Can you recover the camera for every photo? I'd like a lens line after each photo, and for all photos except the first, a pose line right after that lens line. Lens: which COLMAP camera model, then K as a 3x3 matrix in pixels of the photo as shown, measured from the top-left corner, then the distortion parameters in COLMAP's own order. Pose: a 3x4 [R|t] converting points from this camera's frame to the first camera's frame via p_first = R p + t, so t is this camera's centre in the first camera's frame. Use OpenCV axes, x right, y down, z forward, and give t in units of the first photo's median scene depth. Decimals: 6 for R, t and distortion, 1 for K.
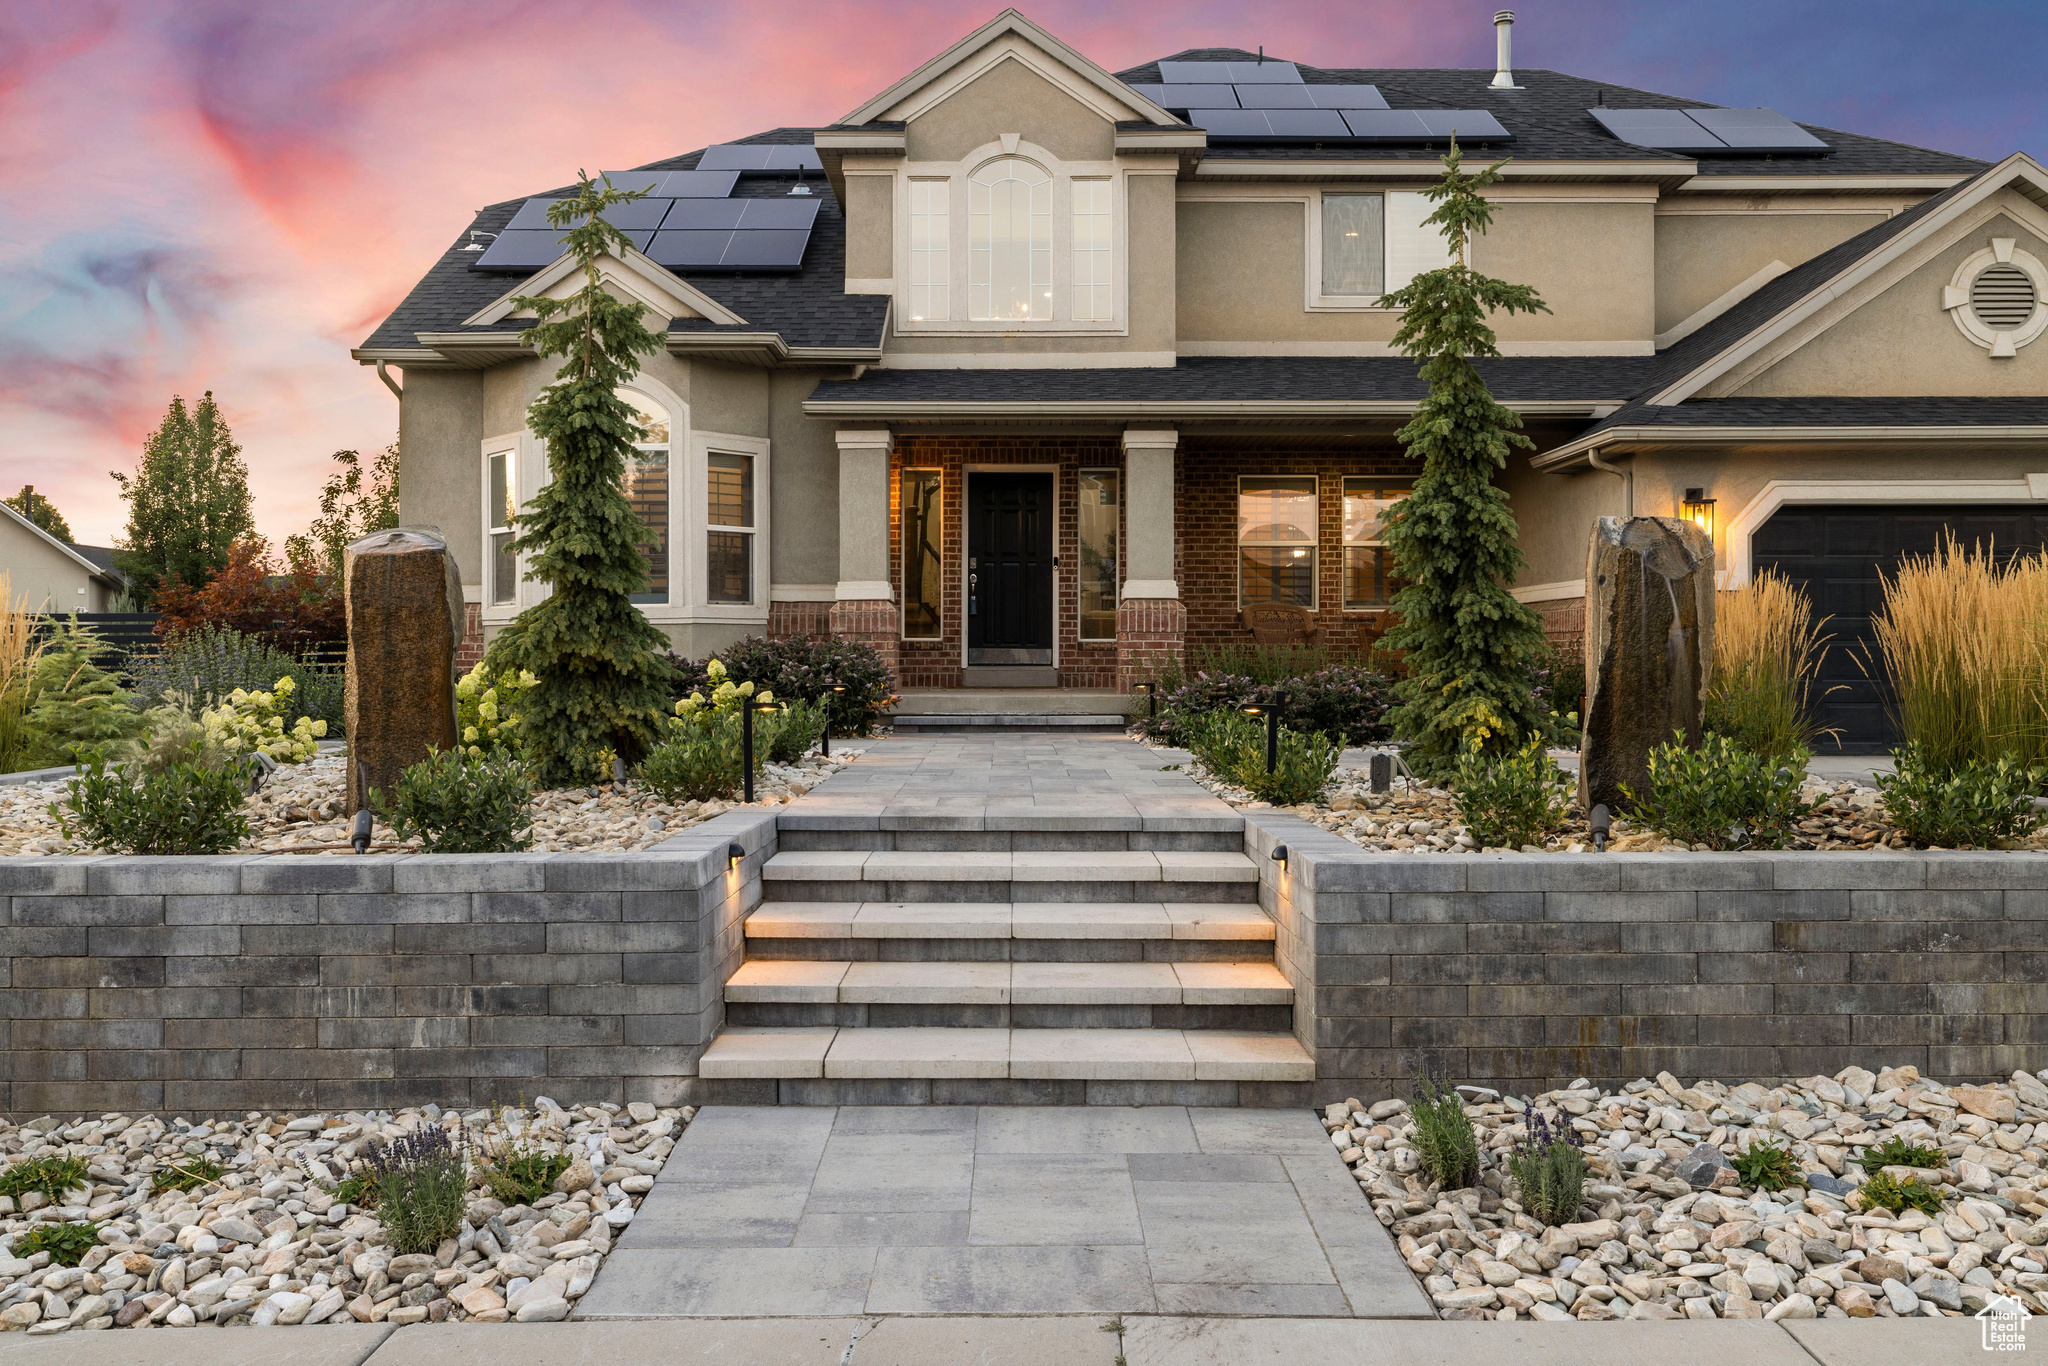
lens RADIAL K [[1598.4, 0, 1012.9], [0, 1598.4, 666.7], [0, 0, 1]] dist [0.000858, -0.001129]
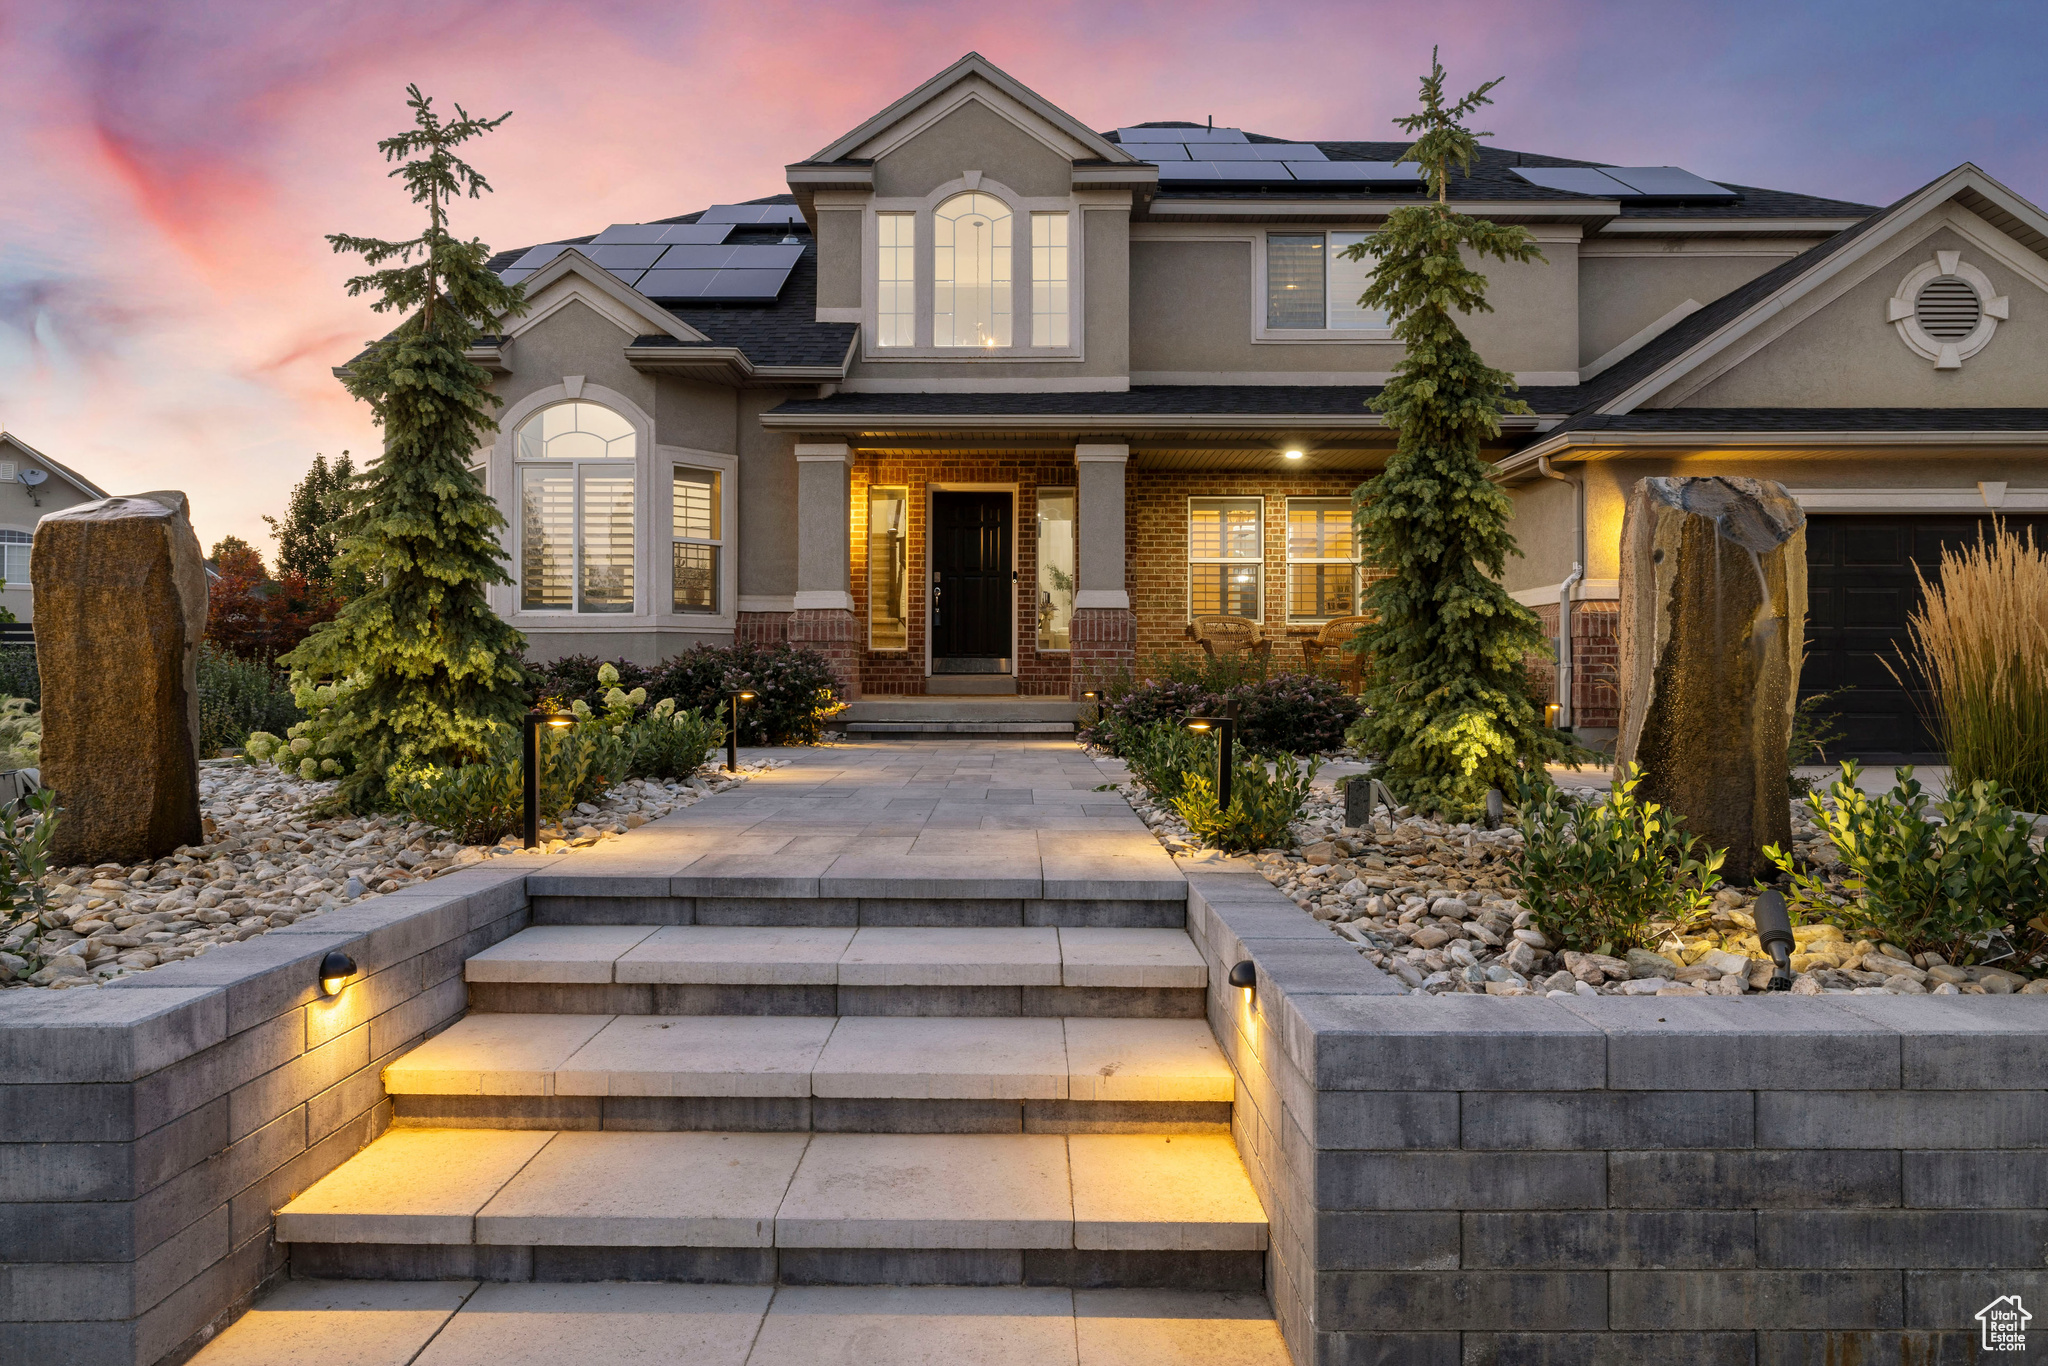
lens RADIAL K [[1233.9, 0, 1016.6], [0, 1233.9, 664.1], [0, 0, 1]] dist [-0.002219, 0.001318]
pose [[0.999997, 0.002373, -0.001104, 0.053619], [-0.002386, 0.999923, -0.012206, 0.004370], [0.001075, 0.012208, 0.999925, 0.348512]]
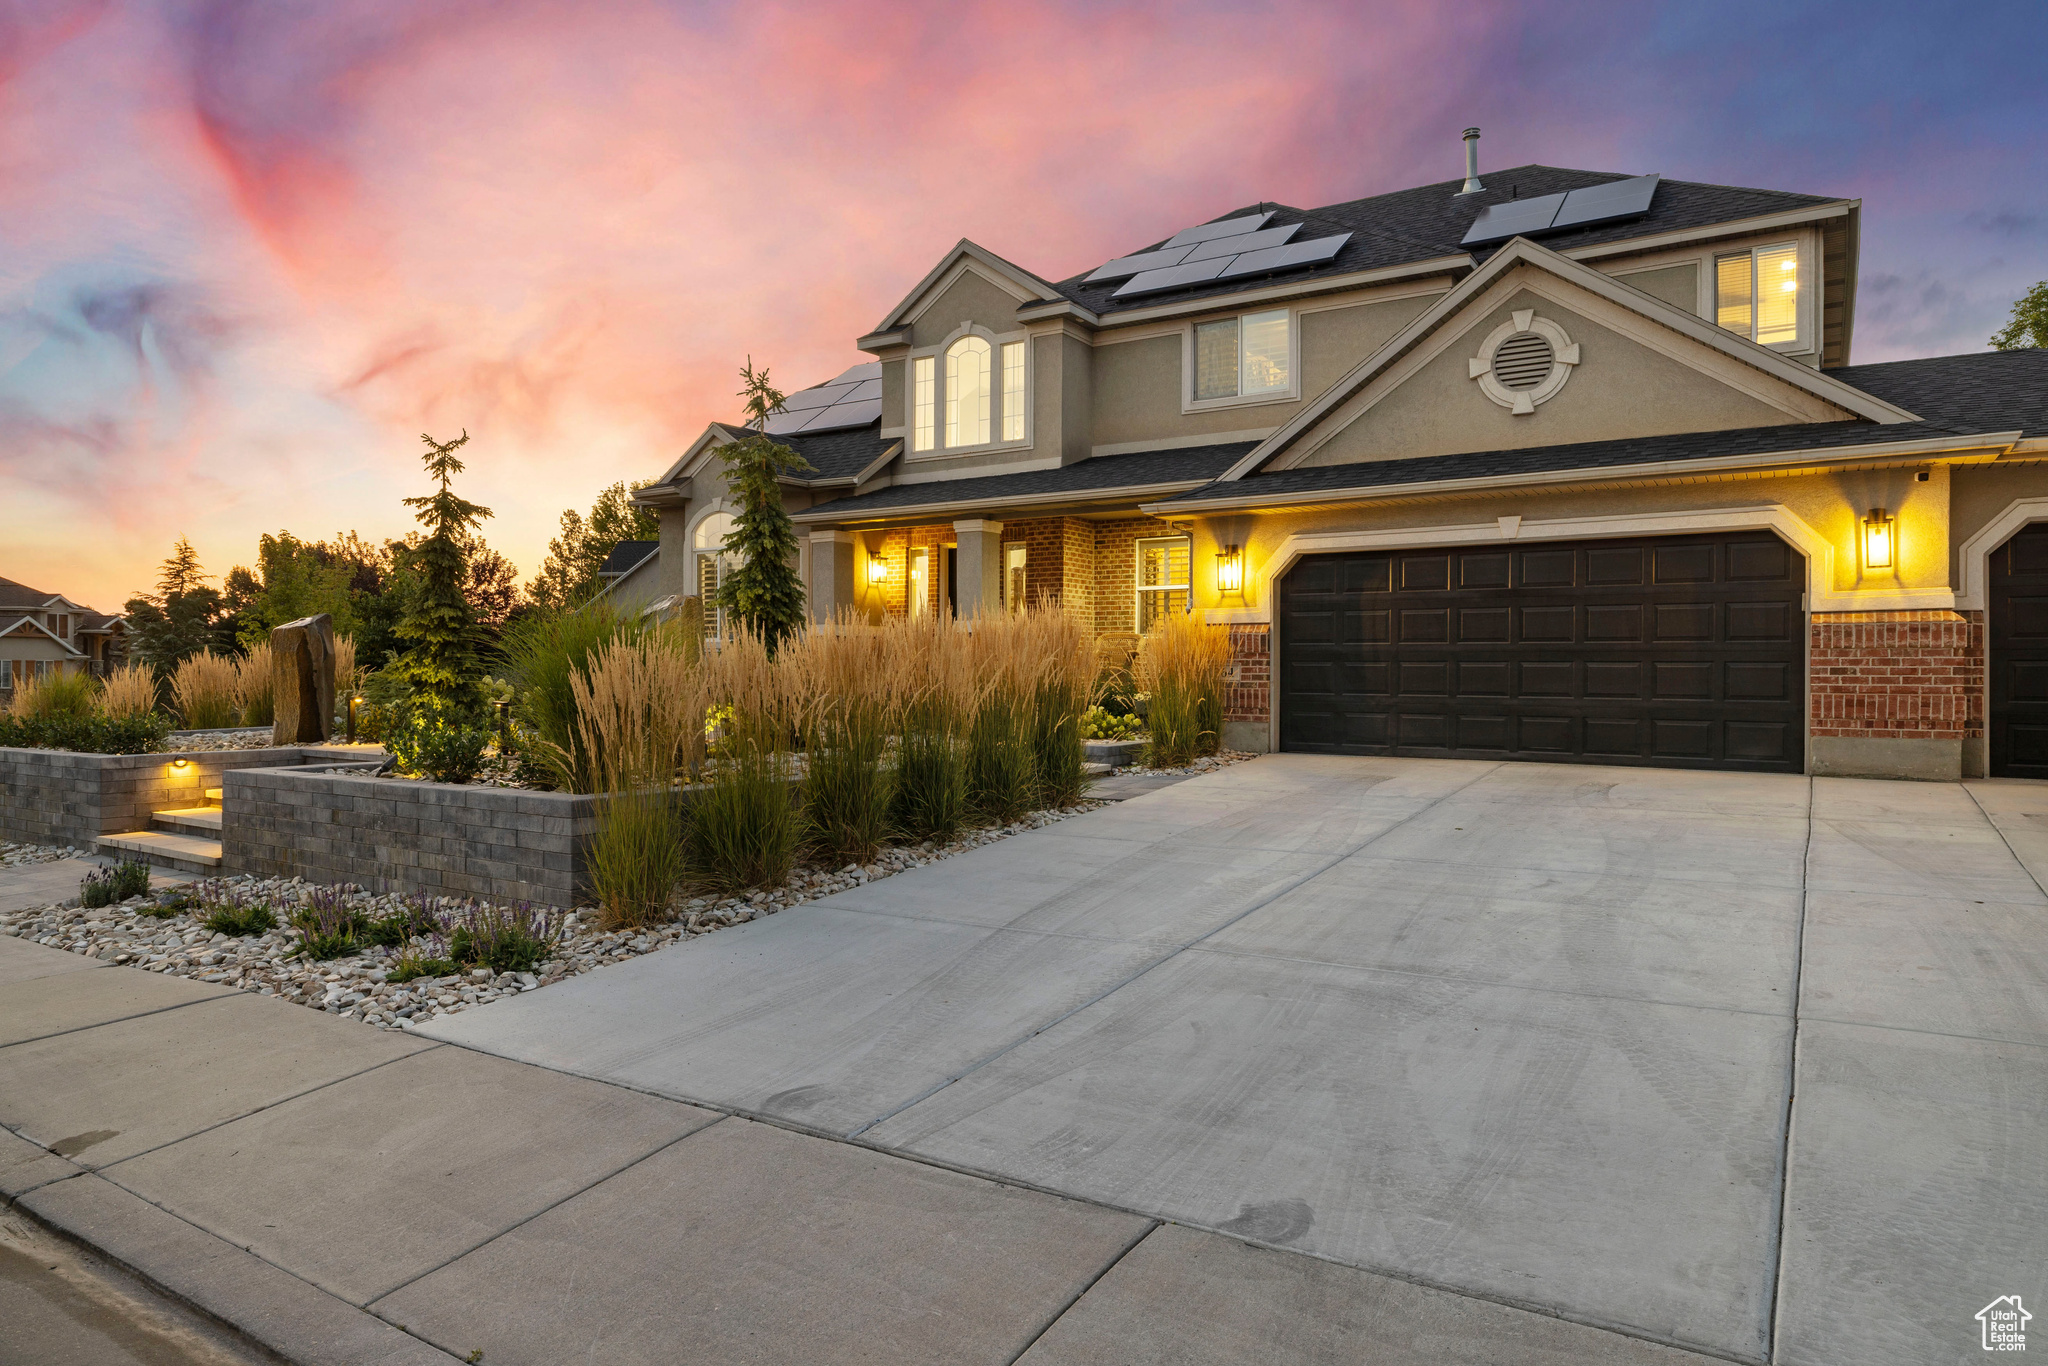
lens RADIAL K [[1233.9, 0, 997.6], [0, 1233.9, 683.6], [0, 0, 1]] dist [-0.002219, 0.001318]
pose [[0.840816, 0.008912, -0.541248, 1.206741], [-0.002483, 0.999917, 0.012608, -0.015293], [0.541315, -0.009257, 0.840769, 0.072445]]
